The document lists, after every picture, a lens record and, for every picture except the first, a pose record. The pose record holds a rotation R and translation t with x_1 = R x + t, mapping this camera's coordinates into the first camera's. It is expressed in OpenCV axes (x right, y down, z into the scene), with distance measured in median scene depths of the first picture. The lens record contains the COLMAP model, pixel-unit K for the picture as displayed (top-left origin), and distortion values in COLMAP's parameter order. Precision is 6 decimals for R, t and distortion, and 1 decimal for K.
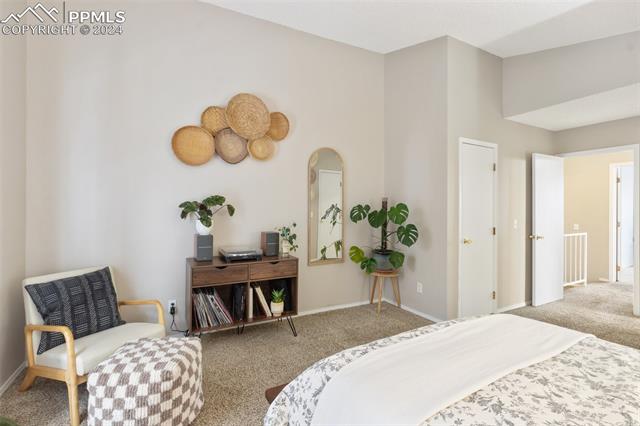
lens RADIAL K [[291.0, 0, 319.9], [0, 291.0, 206.0], [0, 0, 1]] dist [-0.000319, 0.000075]
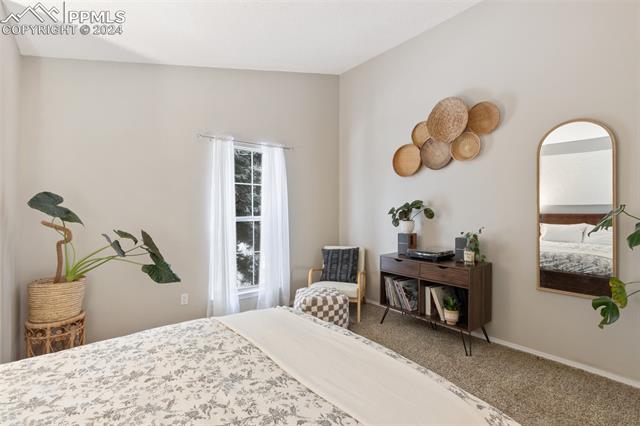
lens RADIAL K [[296.7, 0, 316.2], [0, 296.7, 211.2], [0, 0, 1]] dist [-0.002074, -0.000569]
pose [[0.196235, -0.002992, -0.980552, 0.726716], [0.006330, 0.999978, -0.001785, 0.006510], [0.980536, -0.005856, 0.196250, 0.382369]]
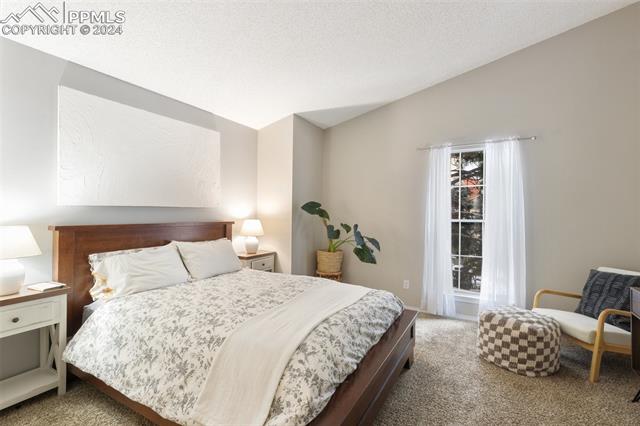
lens RADIAL K [[296.7, 0, 316.2], [0, 296.7, 211.2], [0, 0, 1]] dist [-0.002074, -0.000569]
pose [[-0.833453, -0.026328, -0.551963, 0.643067], [-0.017687, 0.999624, -0.020973, 0.028879], [0.552307, -0.007718, -0.833605, 1.025627]]
